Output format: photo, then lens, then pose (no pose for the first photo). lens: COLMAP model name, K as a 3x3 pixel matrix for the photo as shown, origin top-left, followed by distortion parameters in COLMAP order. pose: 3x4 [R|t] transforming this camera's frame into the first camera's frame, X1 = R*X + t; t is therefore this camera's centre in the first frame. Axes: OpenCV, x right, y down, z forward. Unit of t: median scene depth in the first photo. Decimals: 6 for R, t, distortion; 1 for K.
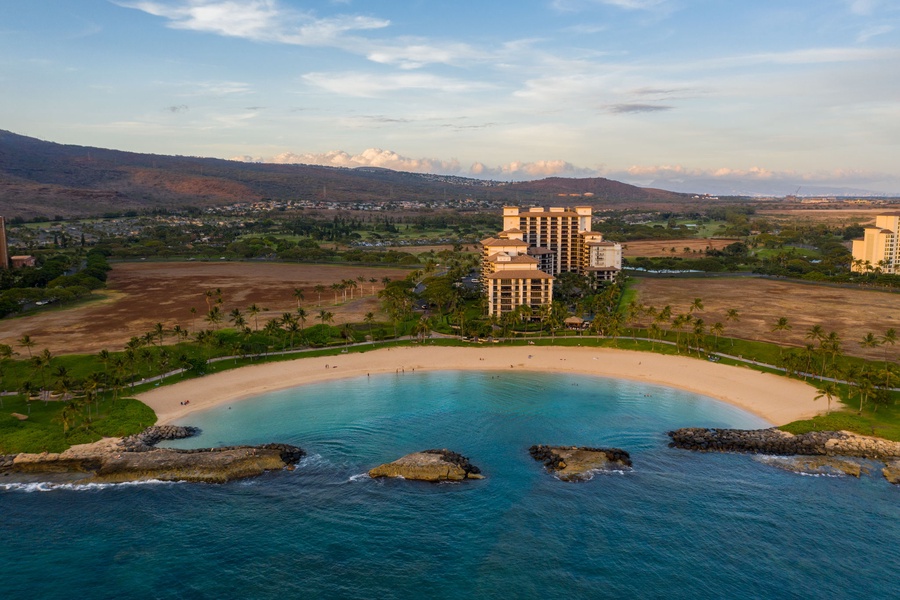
lens RADIAL K [[703.2, 0, 451.4], [0, 703.2, 320.6], [0, 0, 1]] dist [-0.004406, 0.002302]
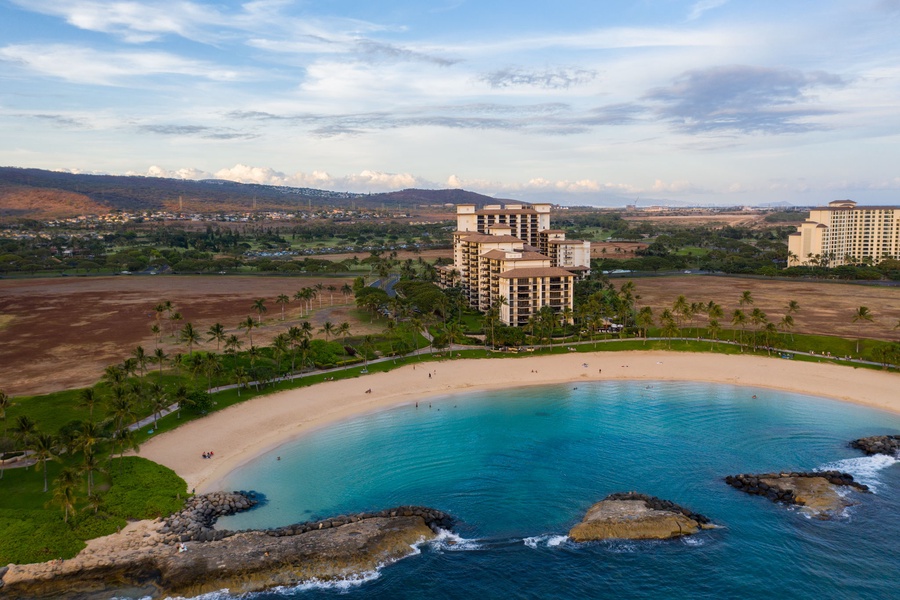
lens RADIAL K [[703.2, 0, 451.4], [0, 703.2, 320.6], [0, 0, 1]] dist [-0.004406, 0.002302]
pose [[0.977014, -0.041945, 0.209006, -0.134519], [0.045914, 0.998845, -0.014175, 0.001052], [-0.208170, 0.023446, 0.977812, 0.119801]]
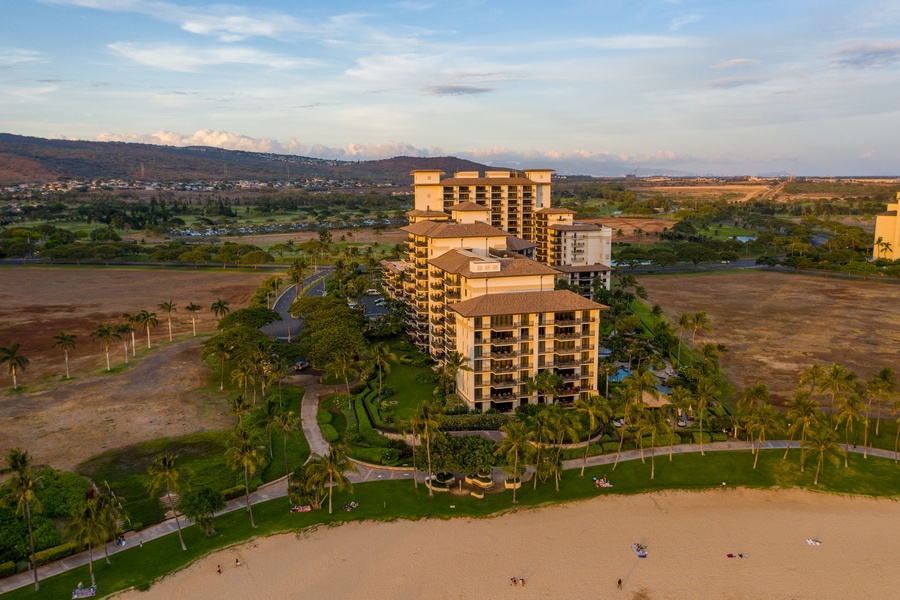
lens RADIAL K [[703.2, 0, 451.4], [0, 703.2, 320.6], [0, 0, 1]] dist [-0.004406, 0.002302]
pose [[0.975837, -0.048579, 0.213031, -0.032180], [0.043366, 0.998636, 0.029077, -0.048810], [-0.214153, -0.019136, 0.976613, 0.405421]]
